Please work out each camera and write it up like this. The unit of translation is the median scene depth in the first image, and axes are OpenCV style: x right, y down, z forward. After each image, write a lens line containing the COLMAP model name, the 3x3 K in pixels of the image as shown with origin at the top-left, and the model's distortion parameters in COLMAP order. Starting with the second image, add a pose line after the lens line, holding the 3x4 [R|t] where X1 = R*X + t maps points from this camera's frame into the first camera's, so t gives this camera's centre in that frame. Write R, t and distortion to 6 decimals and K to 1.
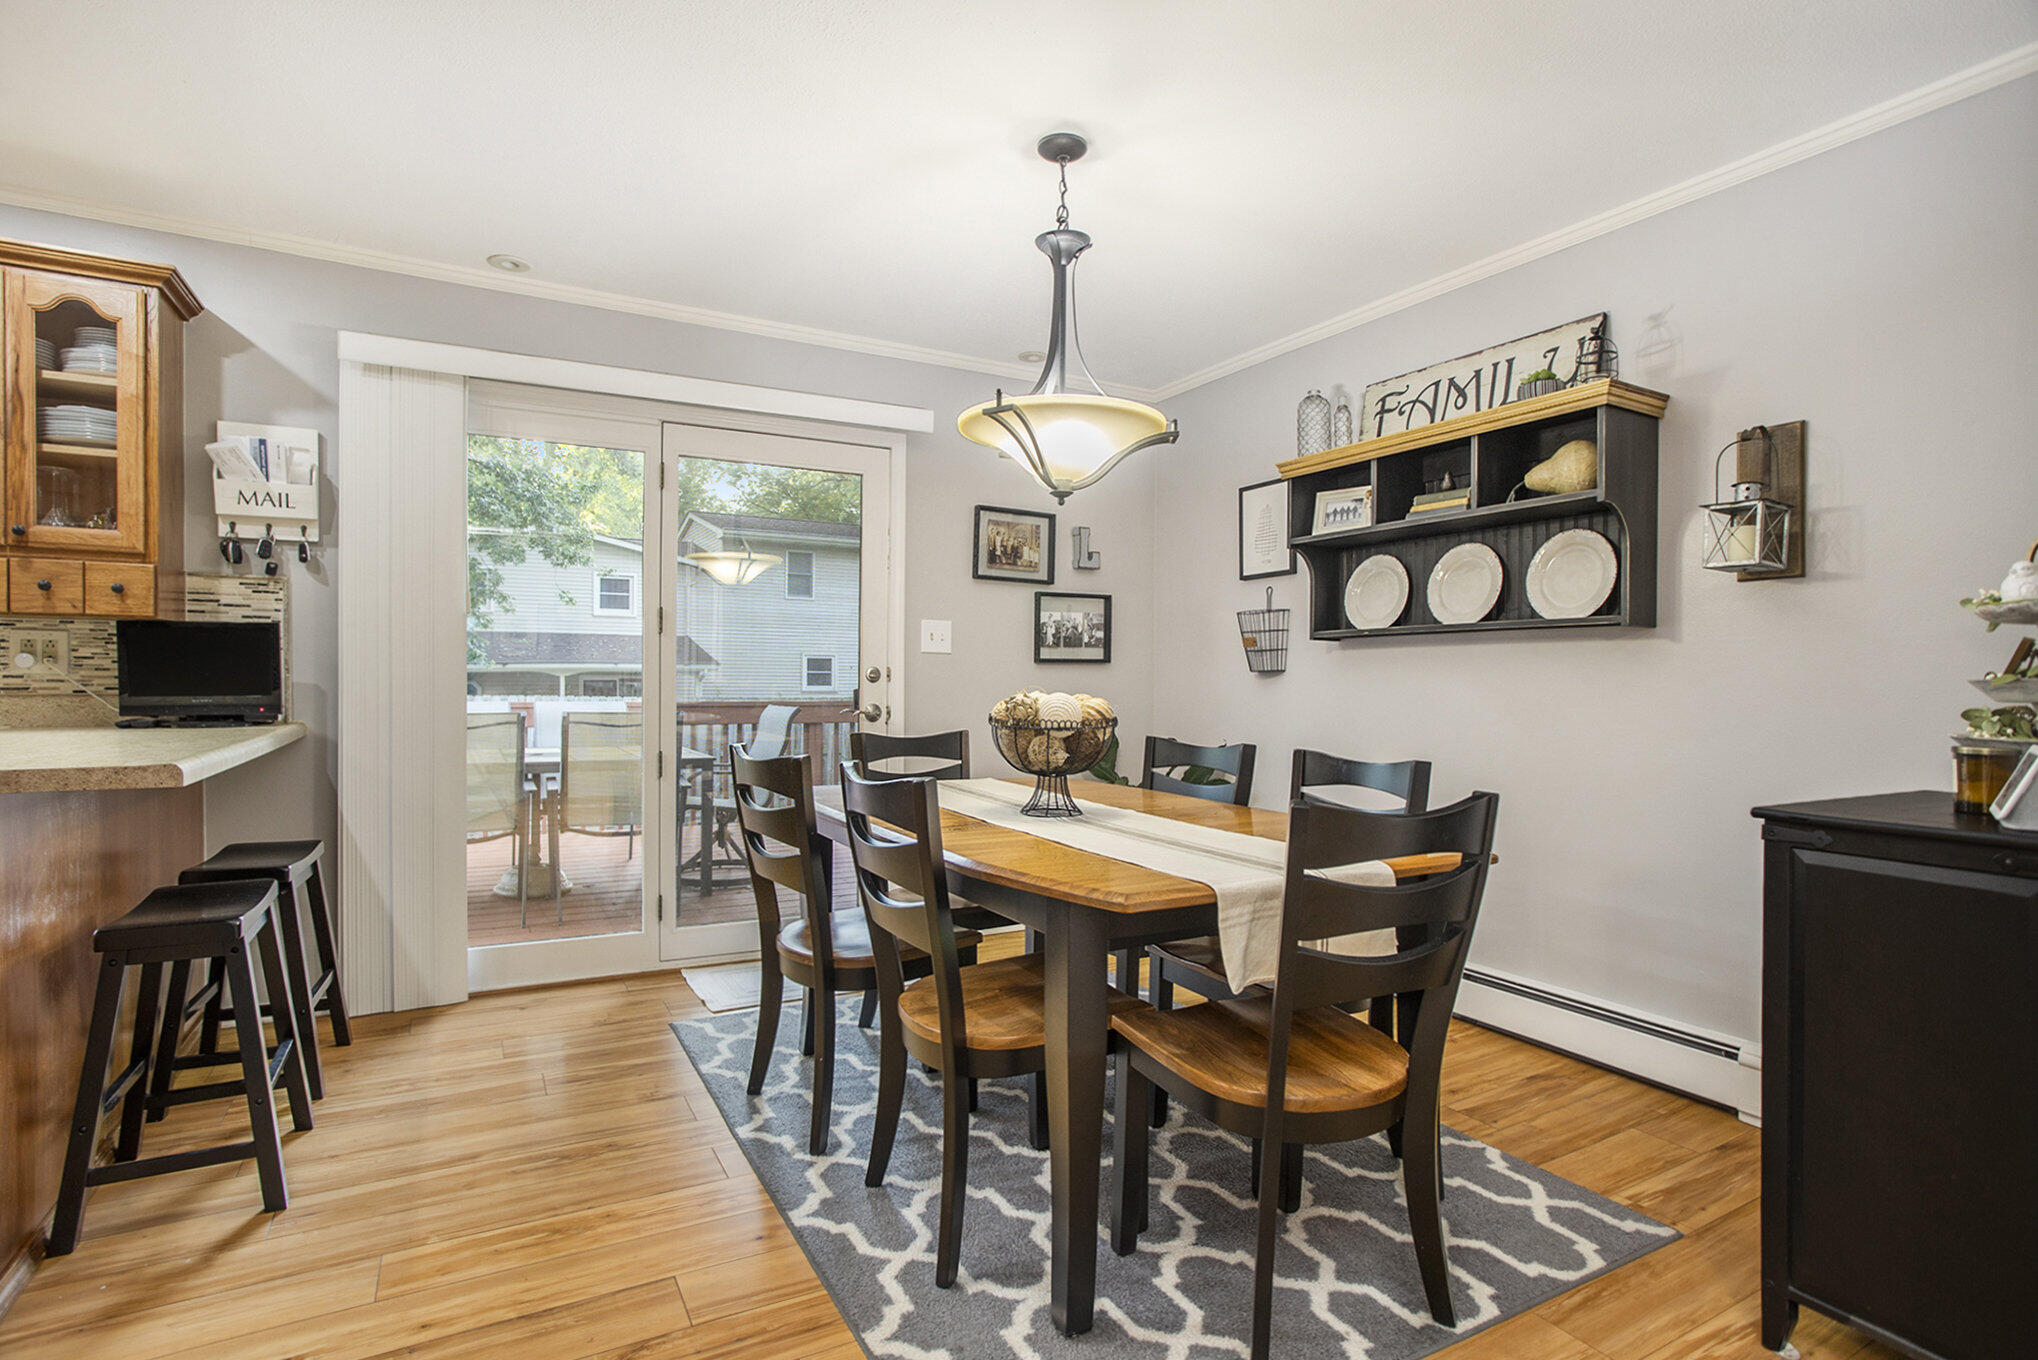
lens RADIAL K [[1010.9, 0, 1061.3], [0, 1010.9, 684.1], [0, 0, 1]] dist [-0.042759, 0.011966]
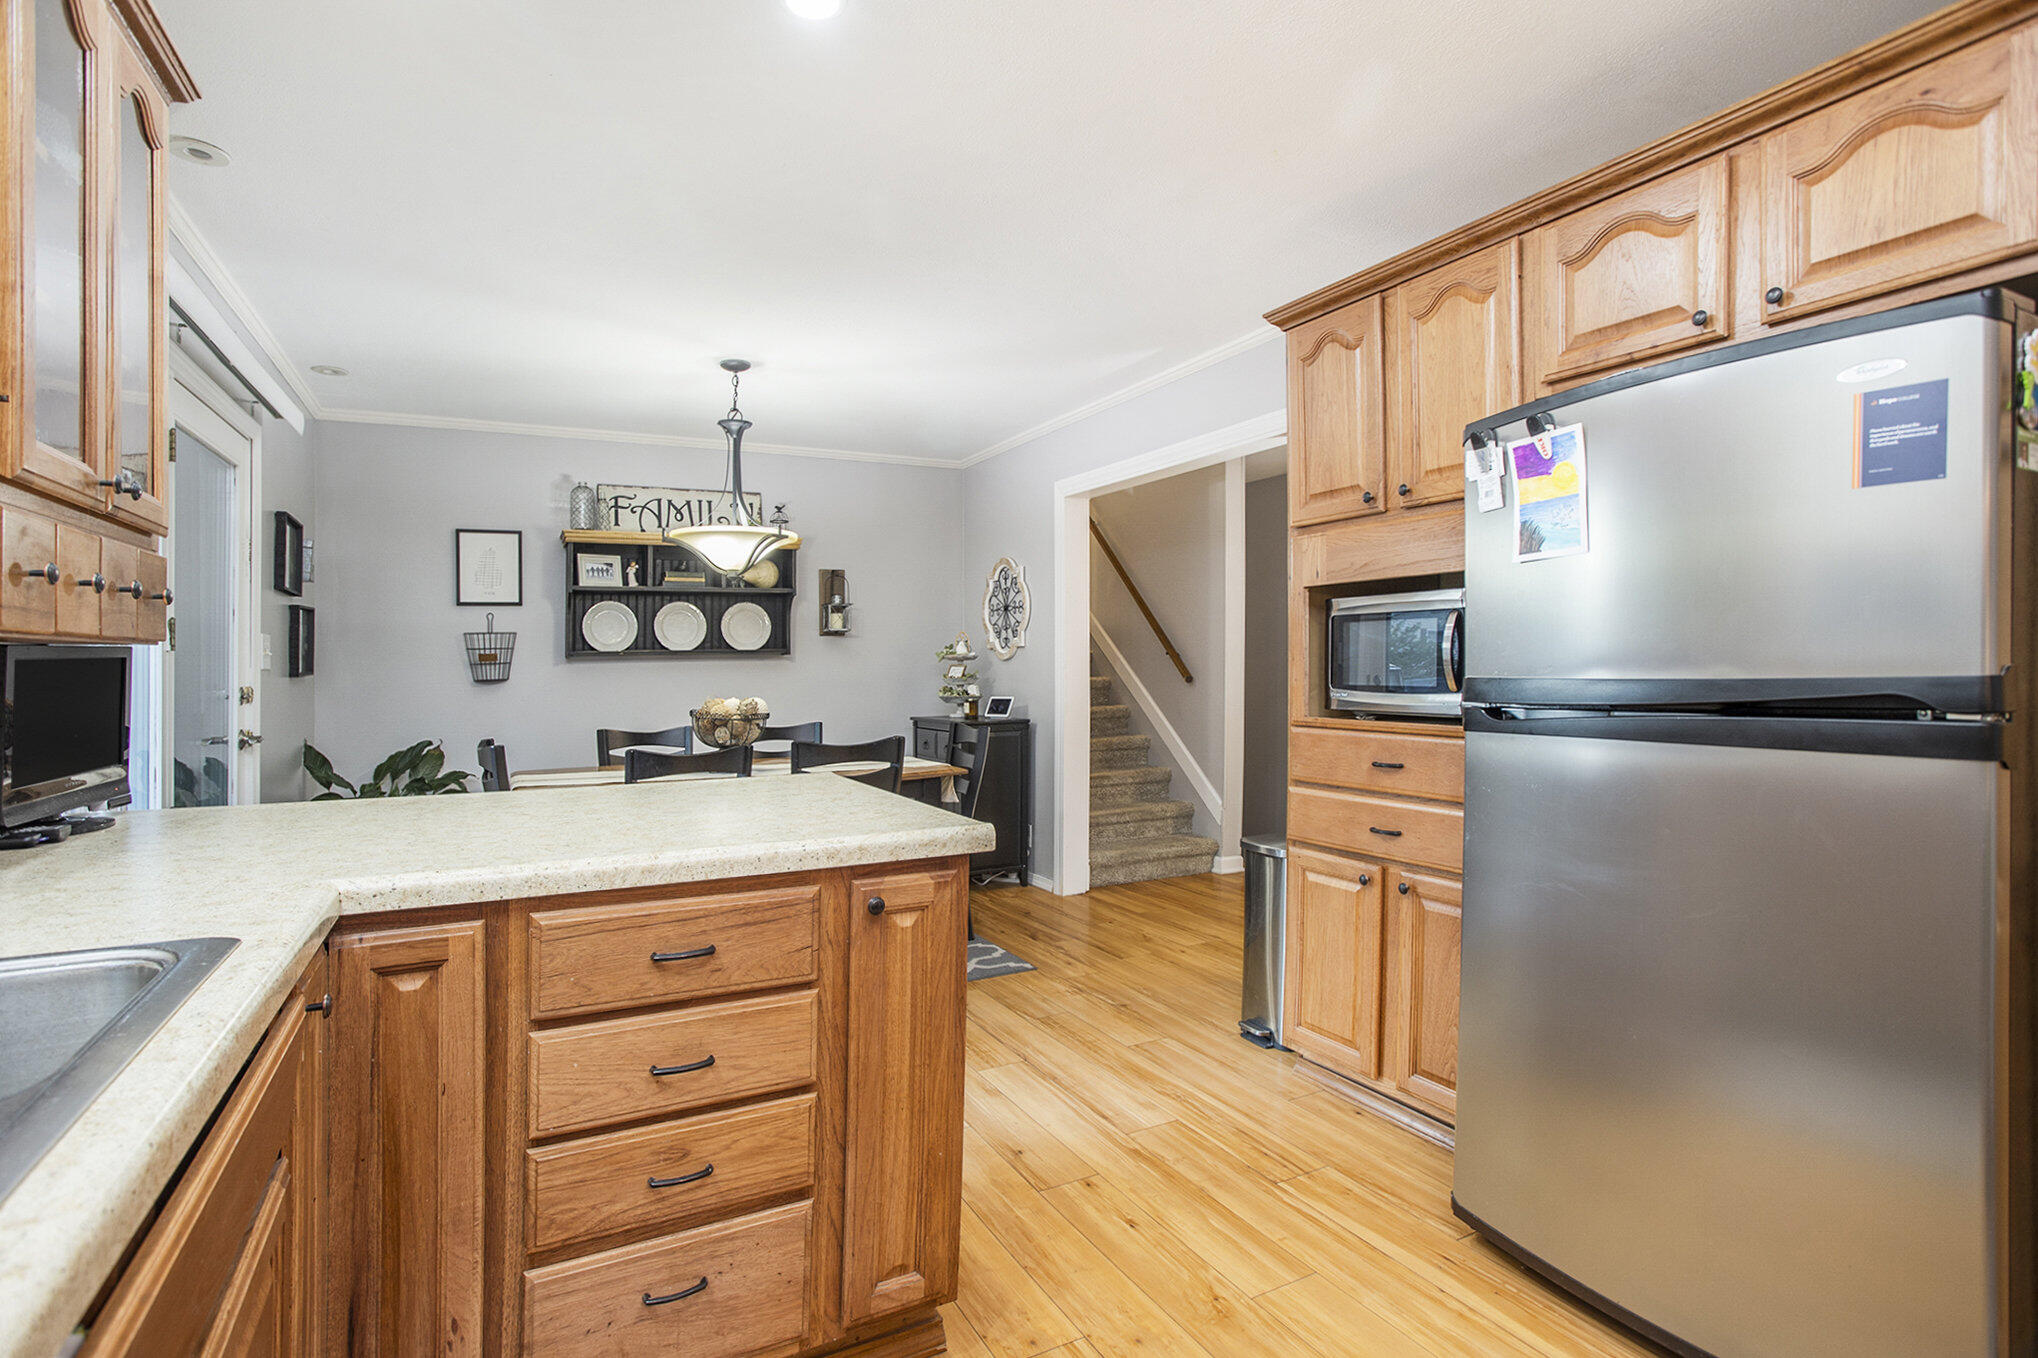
lens RADIAL K [[1010.9, 0, 1018.8], [0, 1010.9, 671.2], [0, 0, 1]] dist [-0.042759, 0.011966]
pose [[0.059917, -0.014247, 0.998102, -1.181359], [0.018432, 0.999743, 0.013164, -0.034597], [-0.998033, 0.017608, 0.060164, 0.322342]]
